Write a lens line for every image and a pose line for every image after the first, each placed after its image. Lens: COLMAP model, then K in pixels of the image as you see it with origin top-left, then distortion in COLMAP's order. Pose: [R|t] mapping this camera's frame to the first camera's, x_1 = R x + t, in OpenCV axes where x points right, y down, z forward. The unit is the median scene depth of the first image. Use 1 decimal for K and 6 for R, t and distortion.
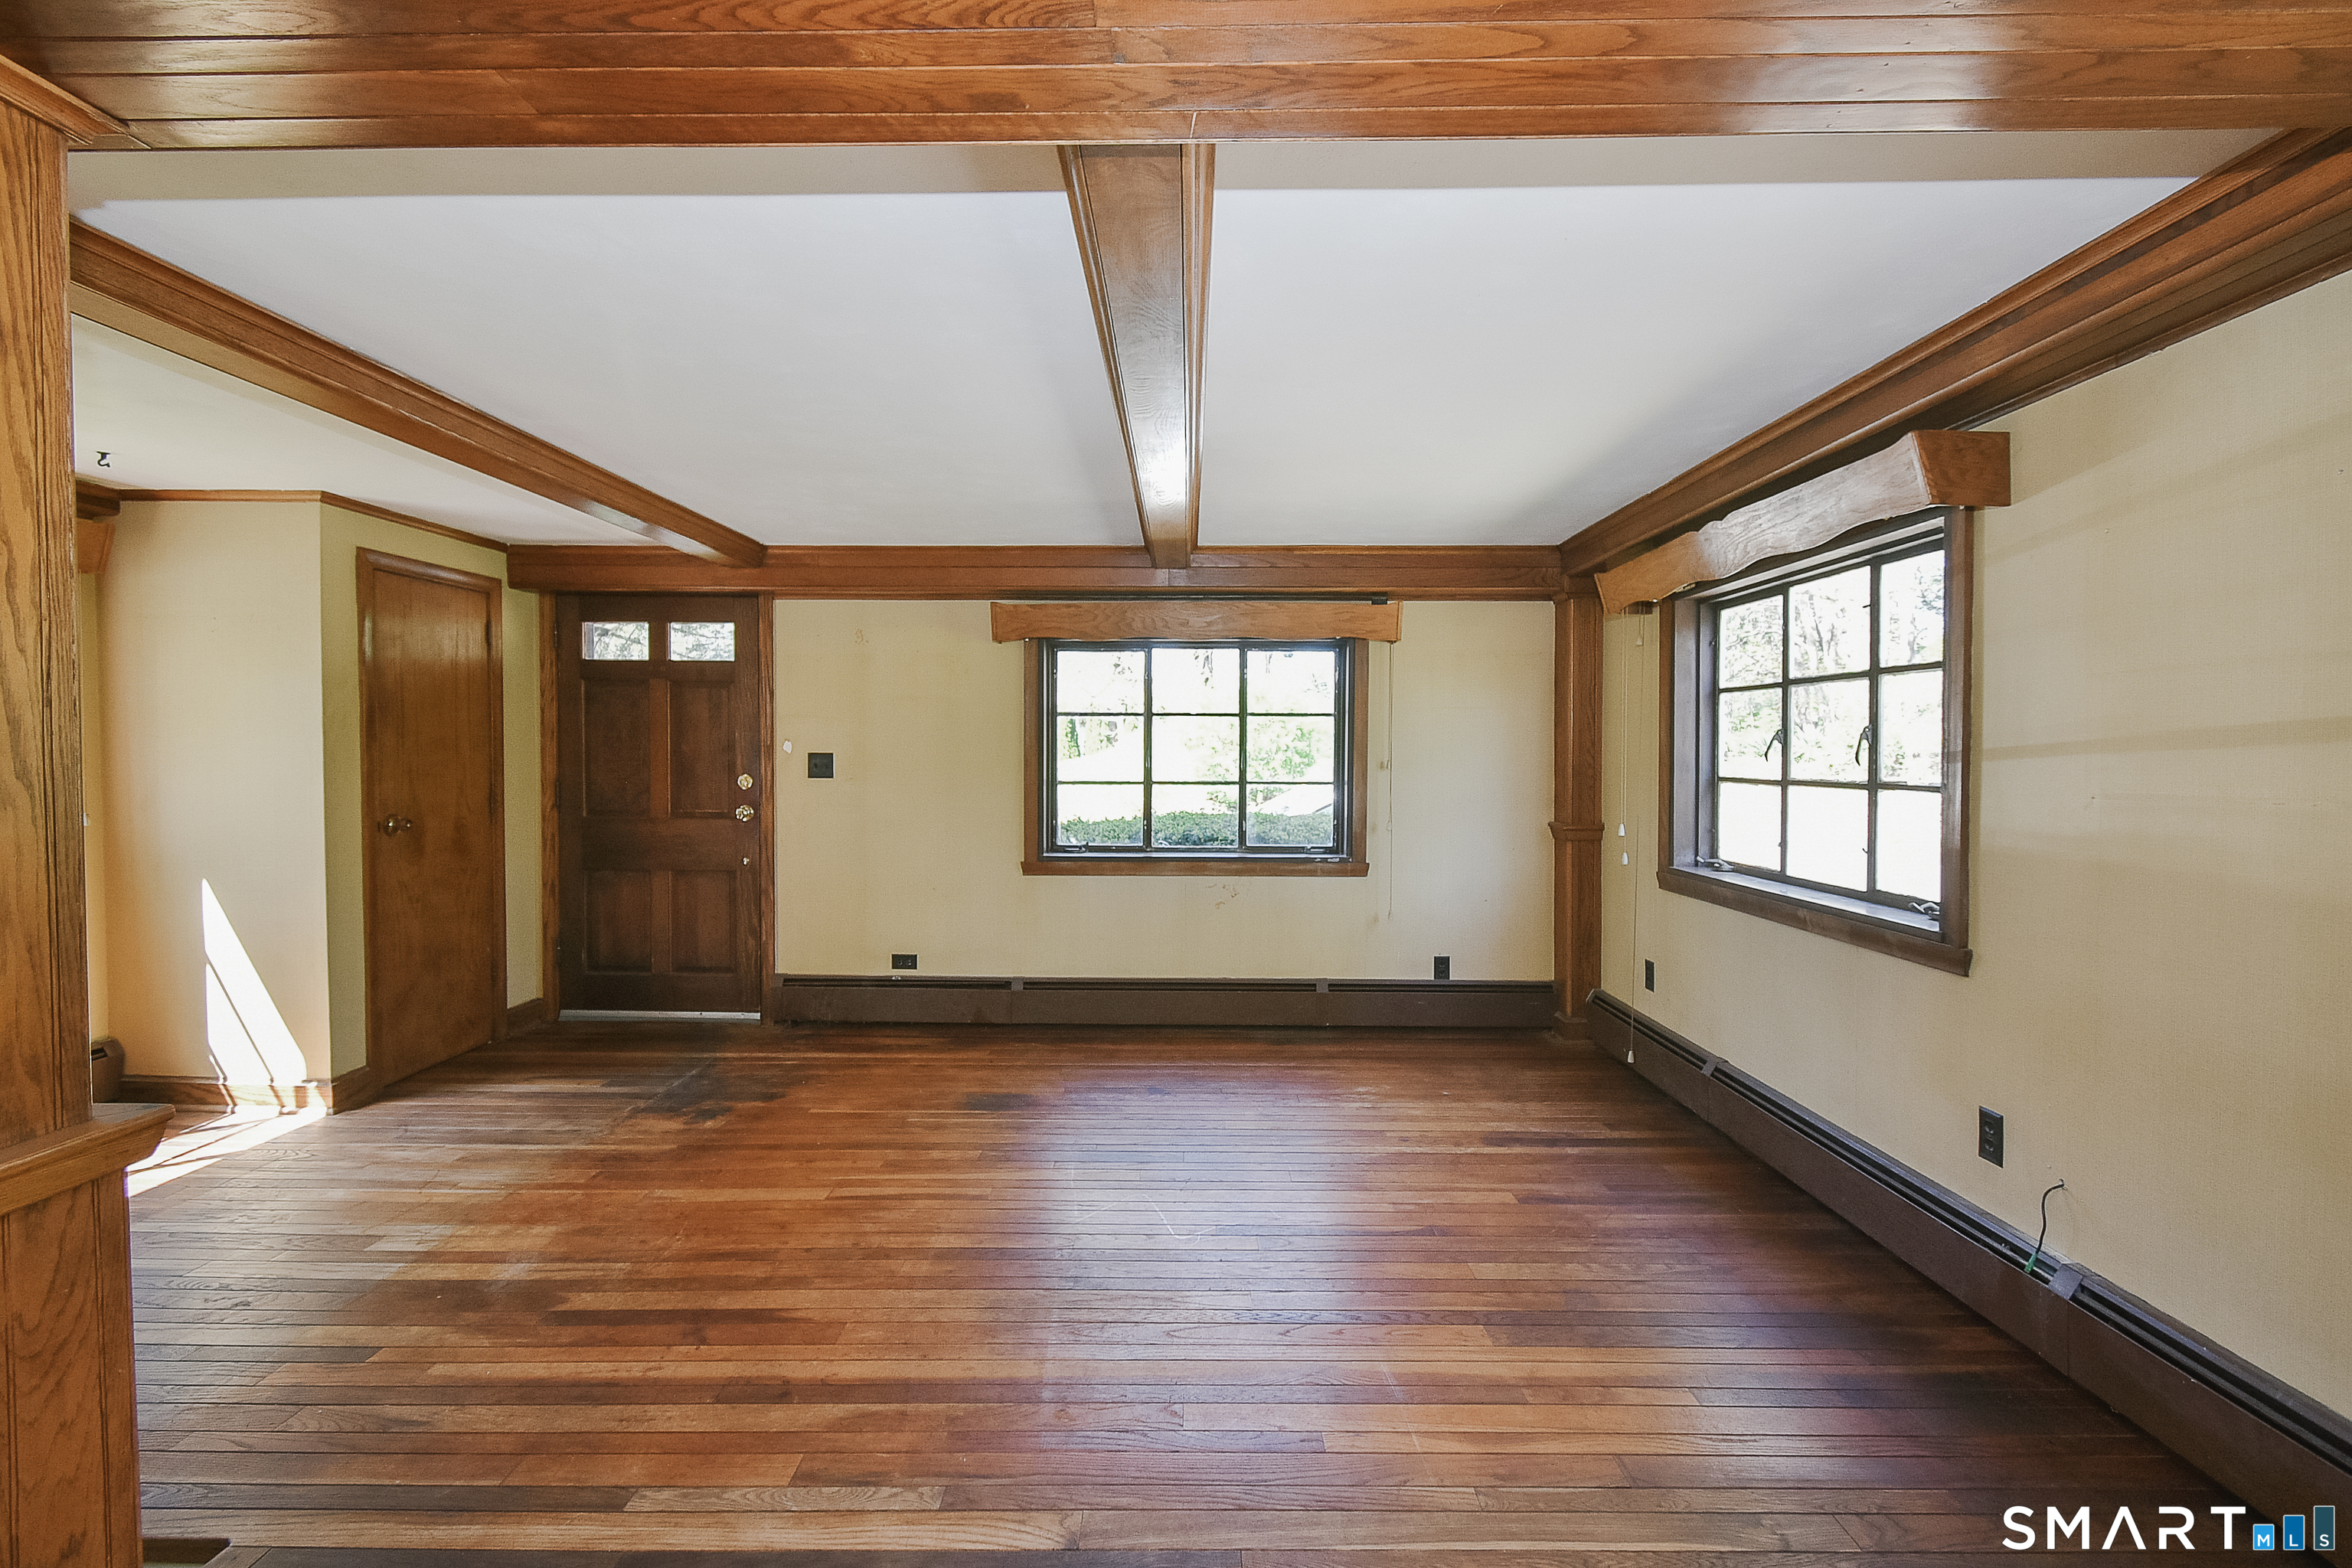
lens RADIAL K [[1048.0, 0, 1172.5], [0, 1048.0, 780.3], [0, 0, 1]] dist [-0.000590, -0.000032]
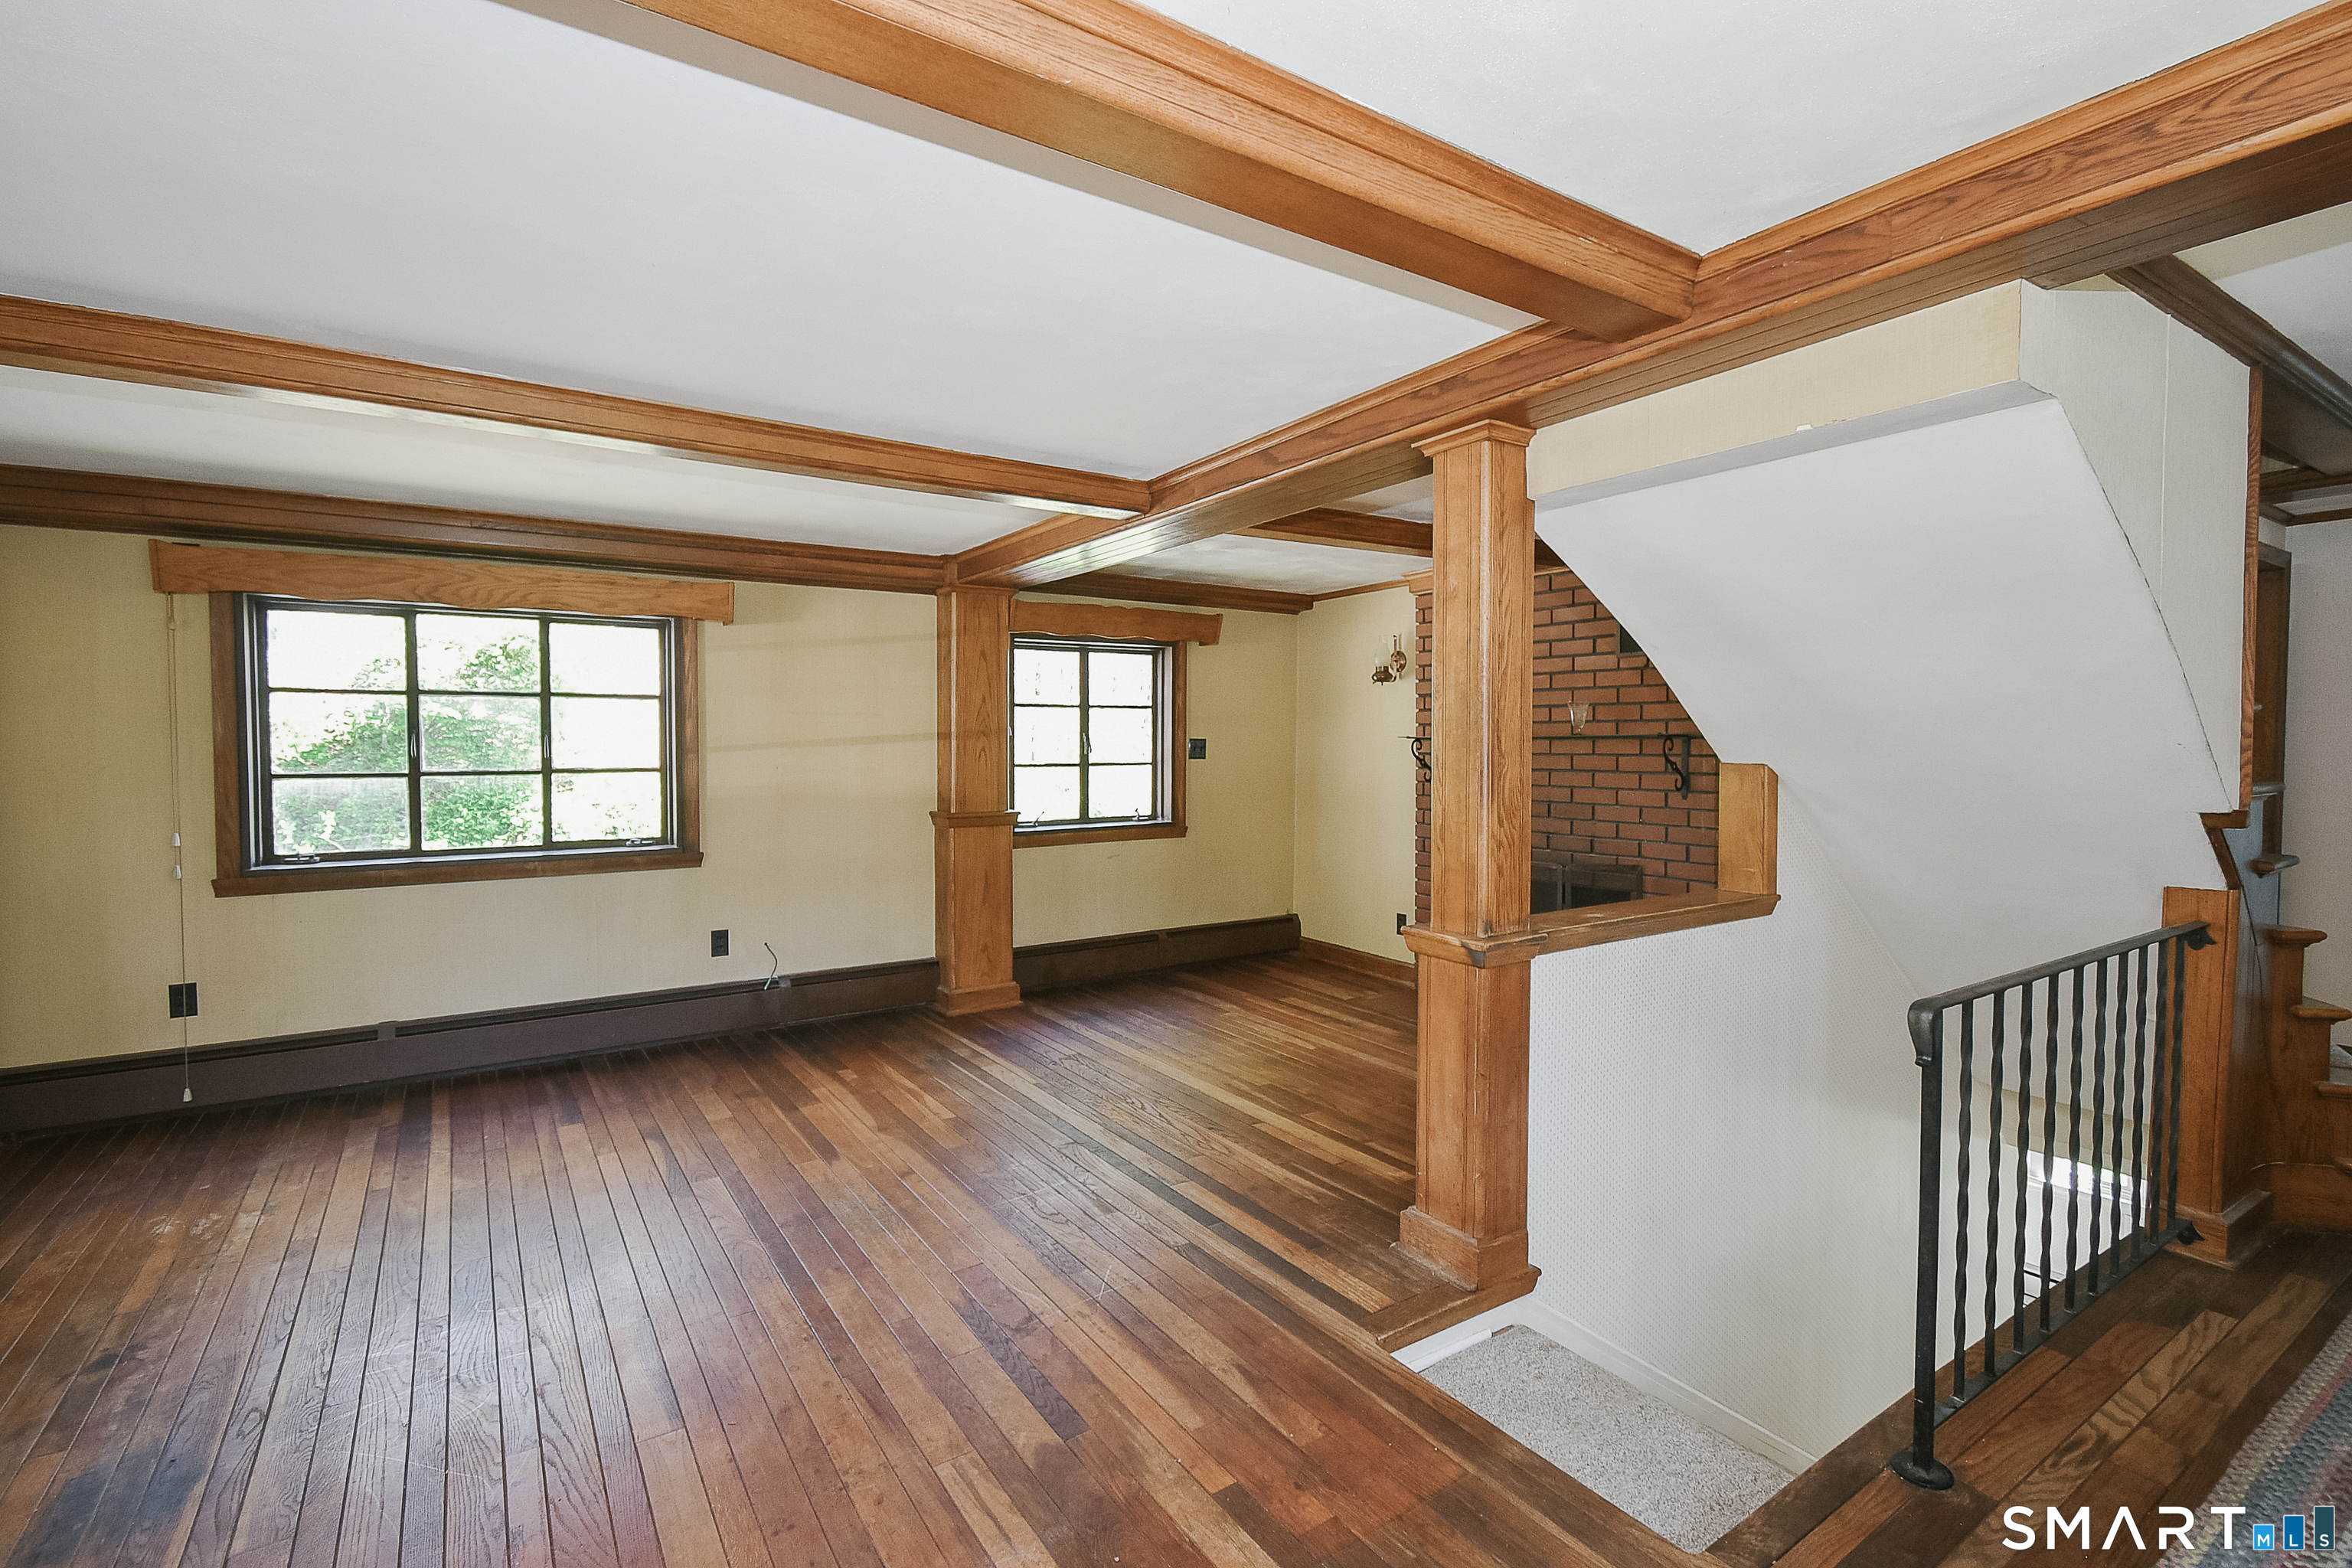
lens RADIAL K [[1048.0, 0, 1172.5], [0, 1048.0, 780.3], [0, 0, 1]] dist [-0.000590, -0.000032]
pose [[-0.558324, -0.026874, 0.829188, -0.671210], [0.025421, 0.998452, 0.049477, -0.022119], [-0.829234, 0.048703, -0.556776, 0.700602]]
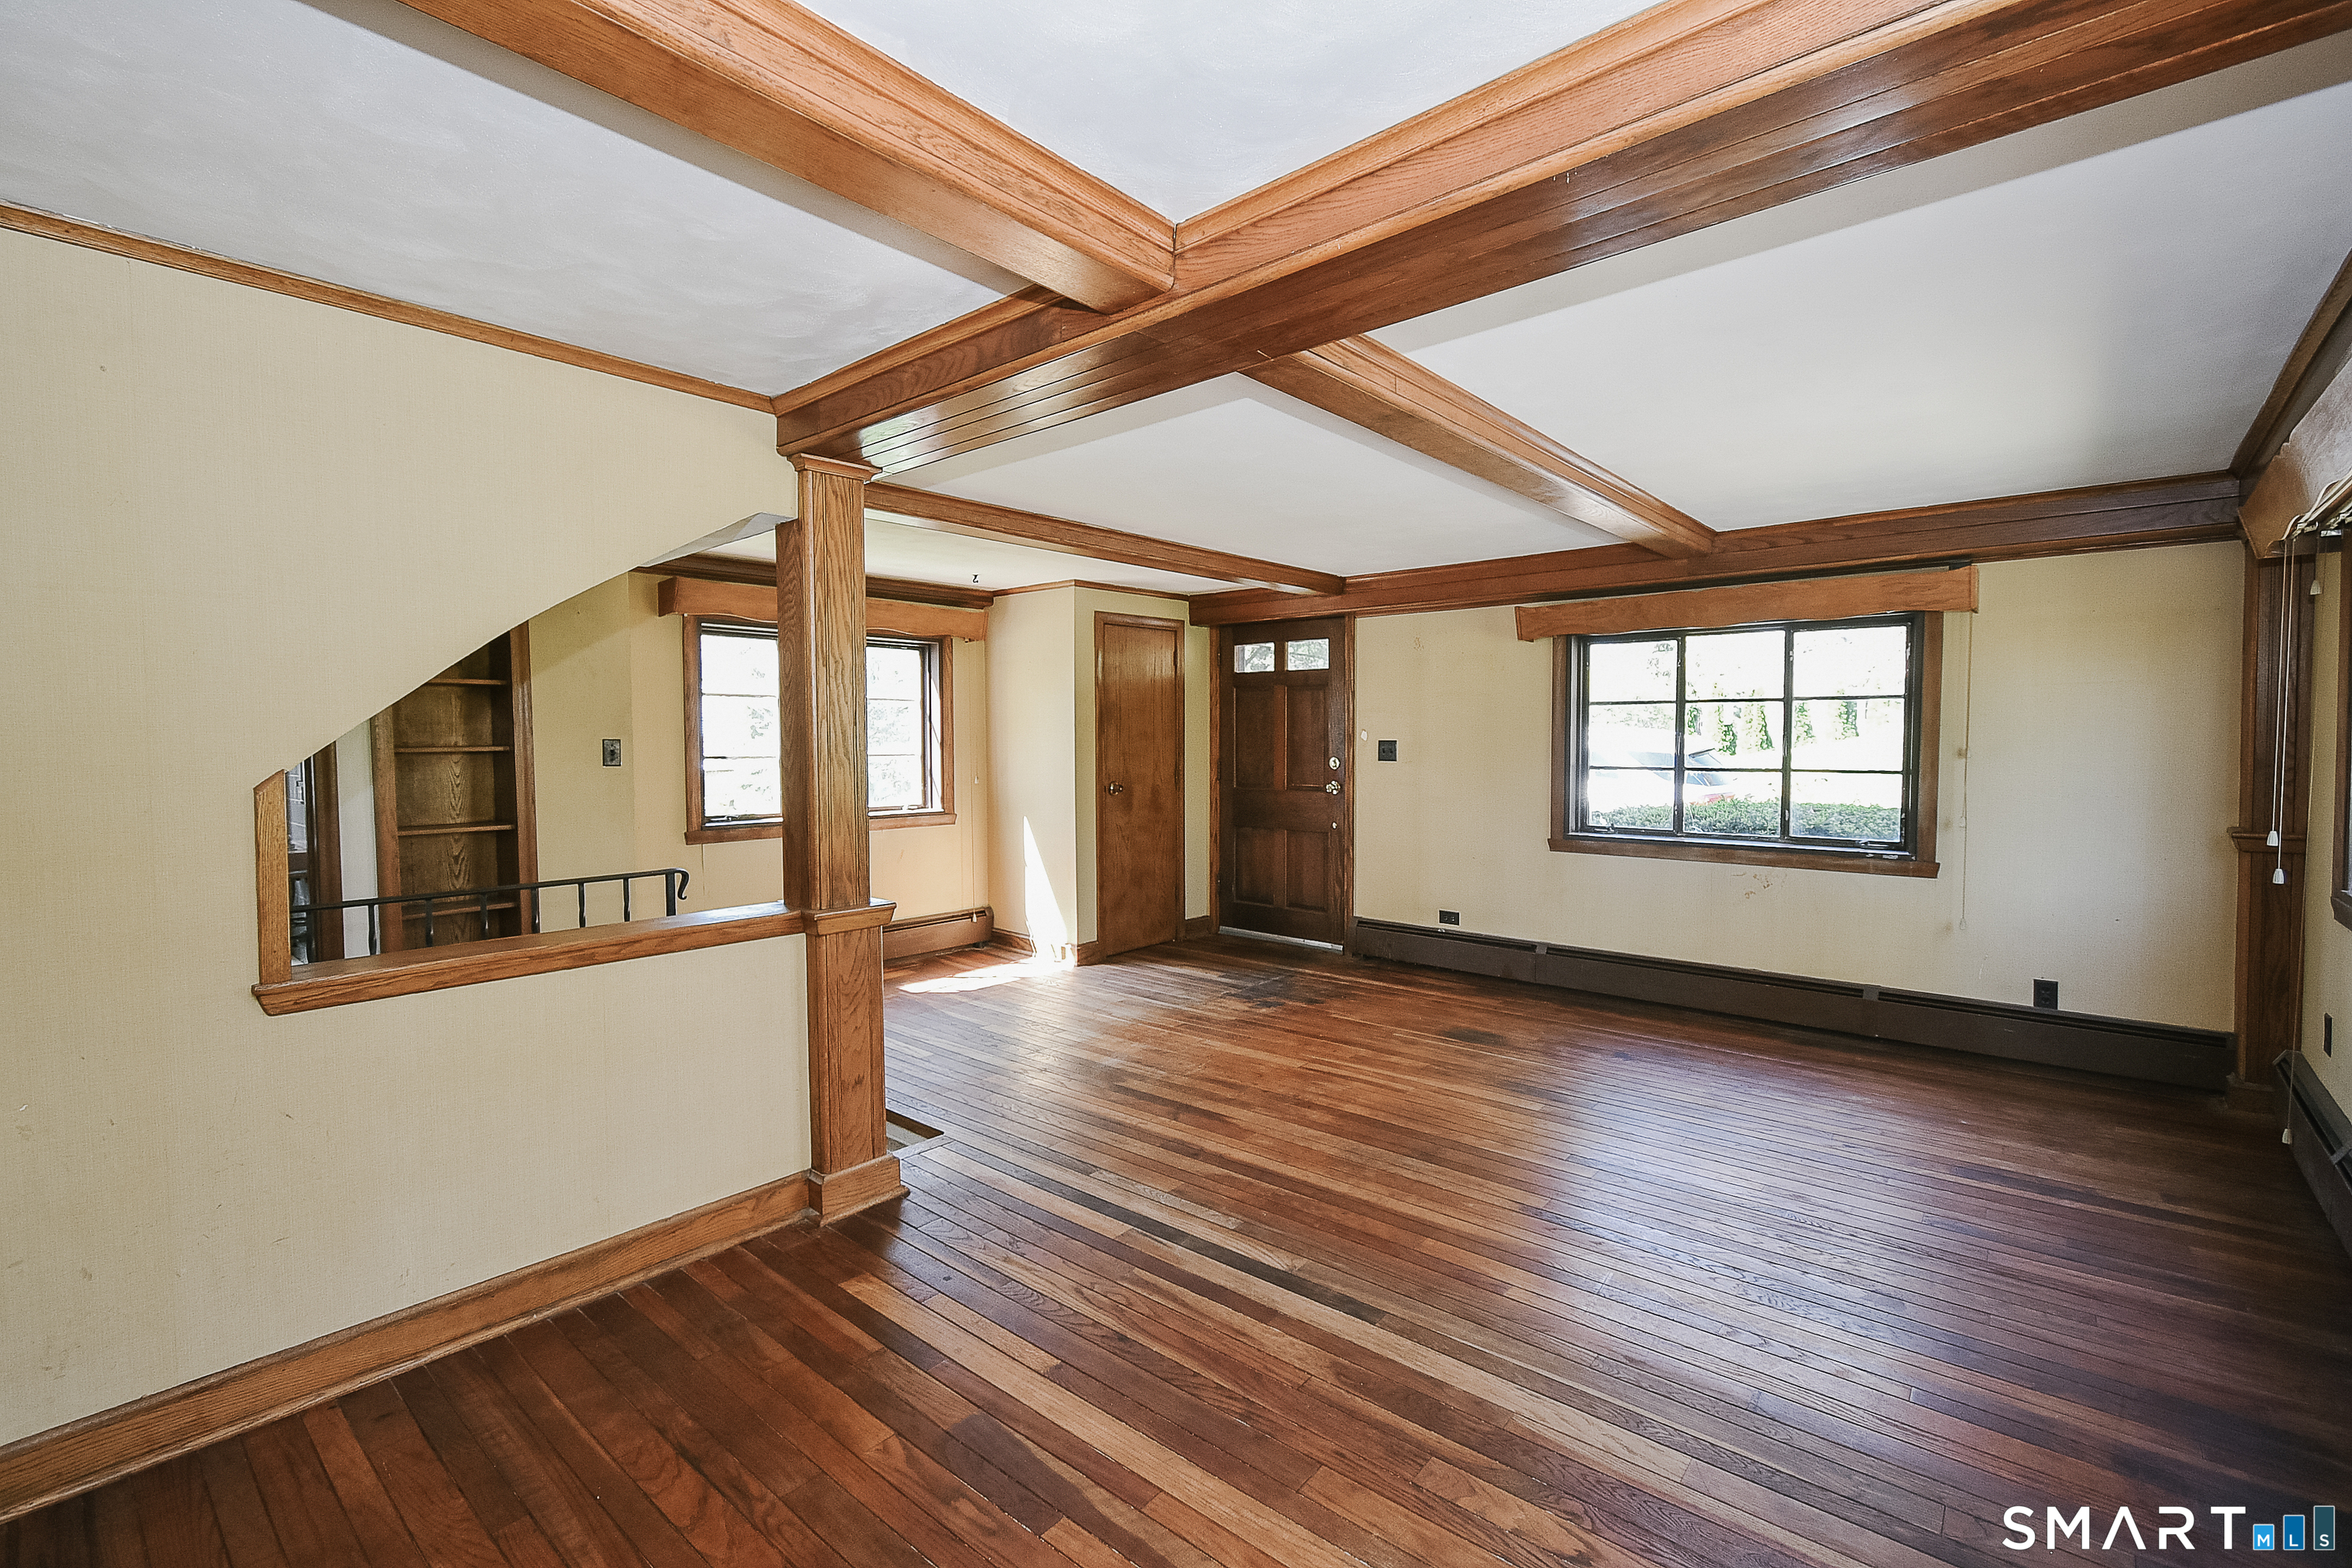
lens RADIAL K [[1025.9, 0, 1165.3], [0, 1025.9, 785.5], [0, 0, 1]] dist [-0.012218, -0.000442]
pose [[0.755436, 0.025610, -0.654721, 0.260769], [-0.011949, 0.999608, 0.025313, -0.000752], [0.655113, -0.011299, 0.755446, -0.079816]]
